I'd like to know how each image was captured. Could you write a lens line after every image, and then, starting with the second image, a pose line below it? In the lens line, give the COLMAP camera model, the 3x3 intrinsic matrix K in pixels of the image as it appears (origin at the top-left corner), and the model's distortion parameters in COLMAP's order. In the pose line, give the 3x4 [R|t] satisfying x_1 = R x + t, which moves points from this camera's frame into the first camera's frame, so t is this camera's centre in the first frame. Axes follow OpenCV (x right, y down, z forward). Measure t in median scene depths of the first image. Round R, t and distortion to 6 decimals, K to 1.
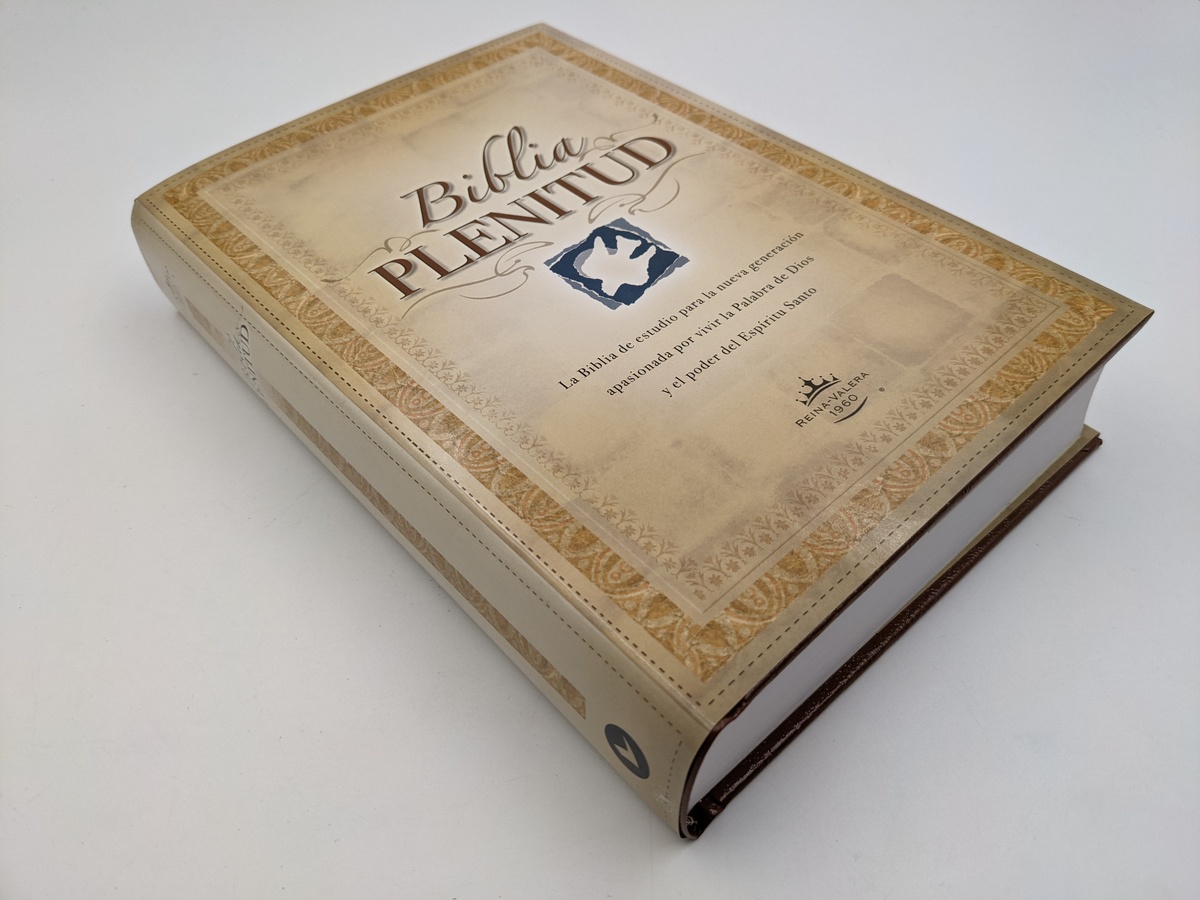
lens RADIAL K [[950.6, 0, 600.0], [0, 950.6, 450.0], [0, 0, 1]] dist [0.056116, -0.127764]
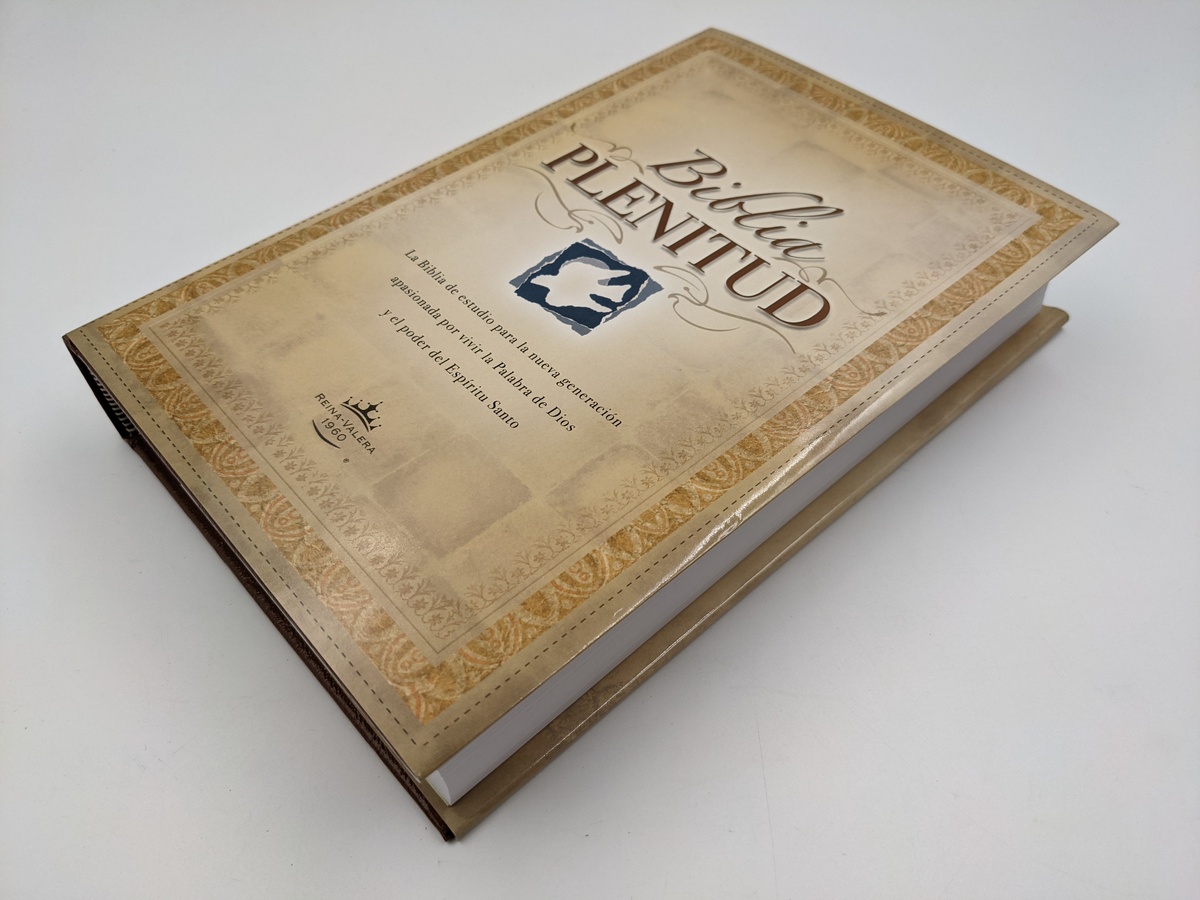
lens RADIAL K [[950.6, 0, 600.0], [0, 950.6, 450.0], [0, 0, 1]] dist [0.056116, -0.127764]
pose [[-0.008230, 0.780437, -0.625181, 0.745758], [-0.731858, 0.421331, 0.535597, -0.648112], [0.681408, 0.461951, 0.567701, 0.524831]]
